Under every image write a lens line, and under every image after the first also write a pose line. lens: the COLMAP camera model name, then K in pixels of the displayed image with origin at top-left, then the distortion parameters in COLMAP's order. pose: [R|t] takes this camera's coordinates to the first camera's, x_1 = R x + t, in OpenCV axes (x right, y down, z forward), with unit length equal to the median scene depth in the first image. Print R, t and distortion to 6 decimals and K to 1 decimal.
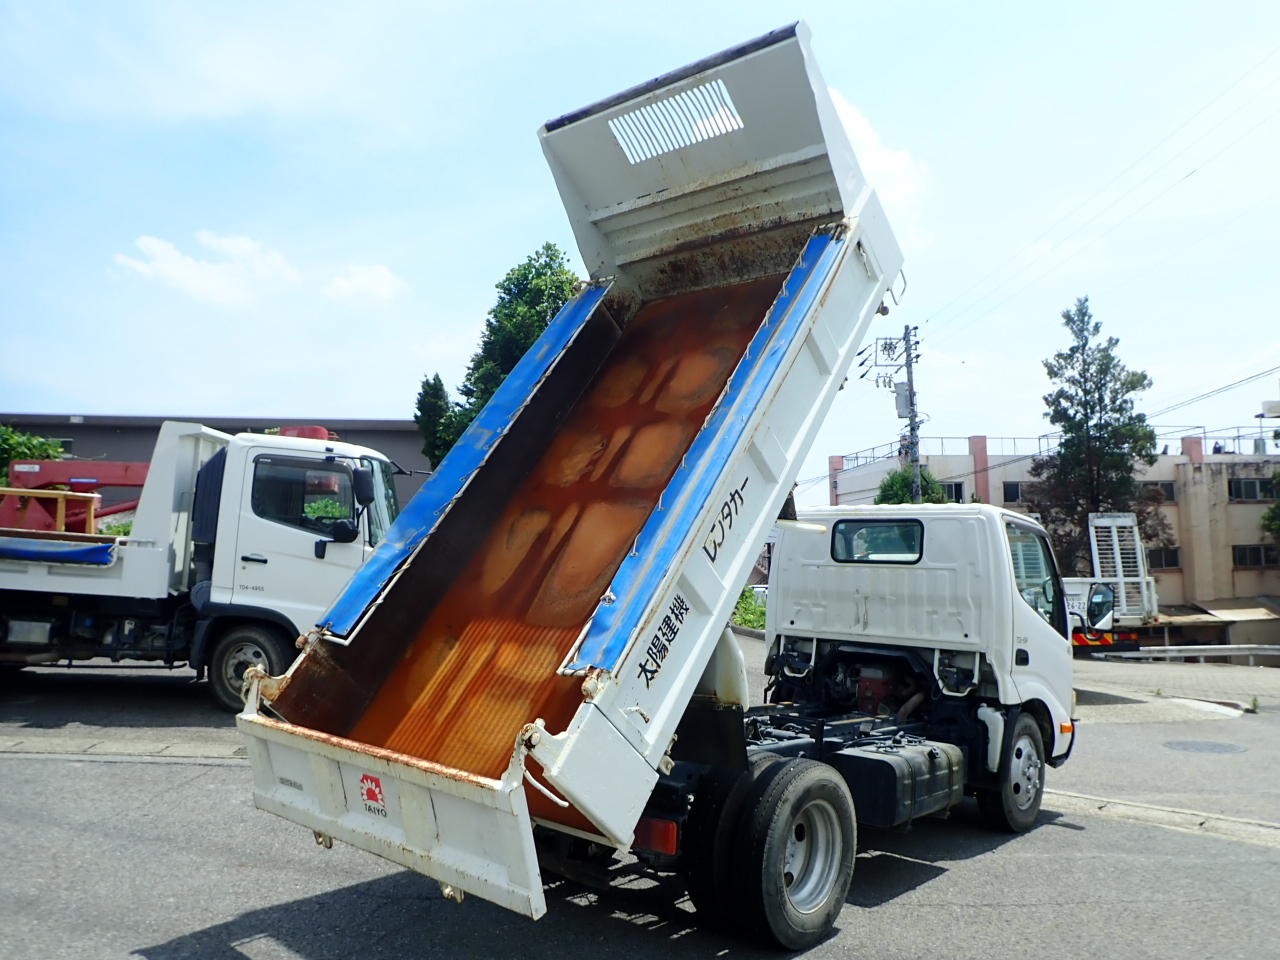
lens RADIAL K [[929.3, 0, 616.6], [0, 929.3, 484.5], [0, 0, 1]] dist [-0.008029, 0.015185]
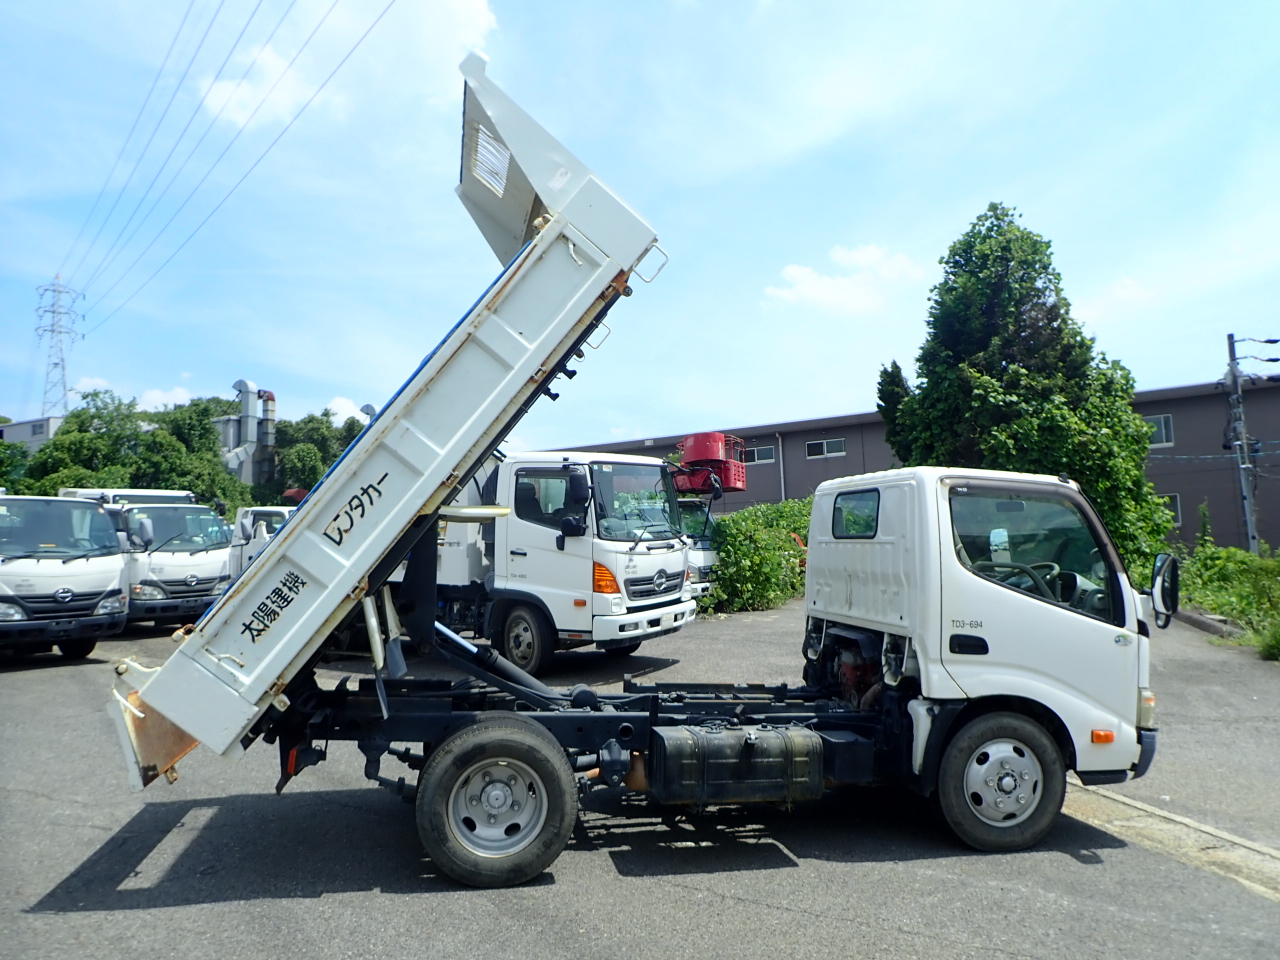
lens RADIAL K [[929.3, 0, 641.8], [0, 929.3, 480.1], [0, 0, 1]] dist [-0.008029, 0.015185]
pose [[0.788150, -0.076872, -0.610663, 0.191065], [0.079356, 0.996580, -0.023031, 0.009310], [0.610345, -0.030308, 0.791555, 0.043895]]
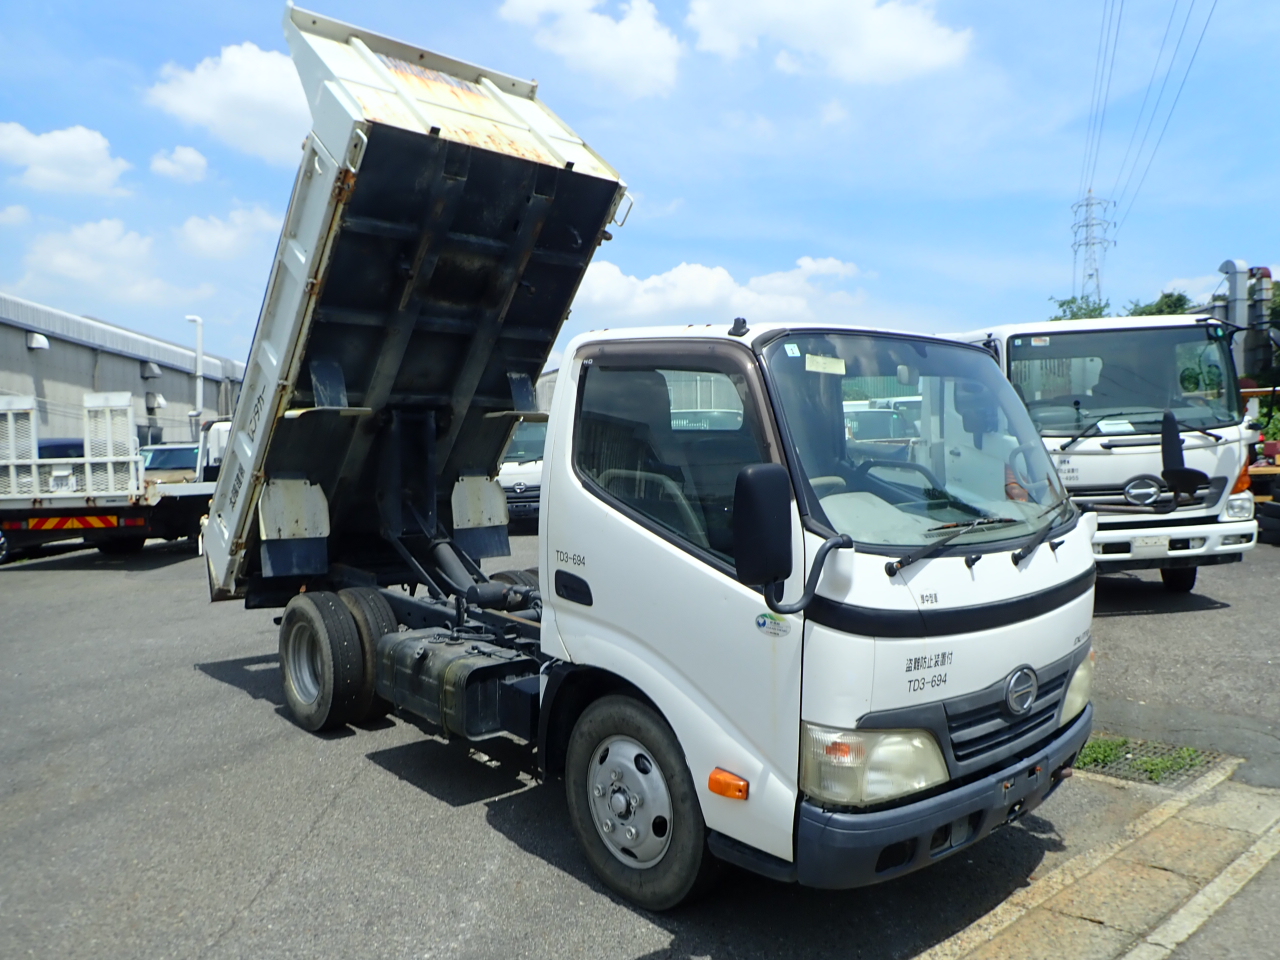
lens RADIAL K [[929.3, 0, 674.4], [0, 929.3, 476.3], [0, 0, 1]] dist [-0.008029, 0.015185]
pose [[-0.147993, -0.004630, -0.988978, 0.277009], [0.092581, 0.995533, -0.018515, 0.040760], [0.984645, -0.094301, -0.146904, 0.357806]]
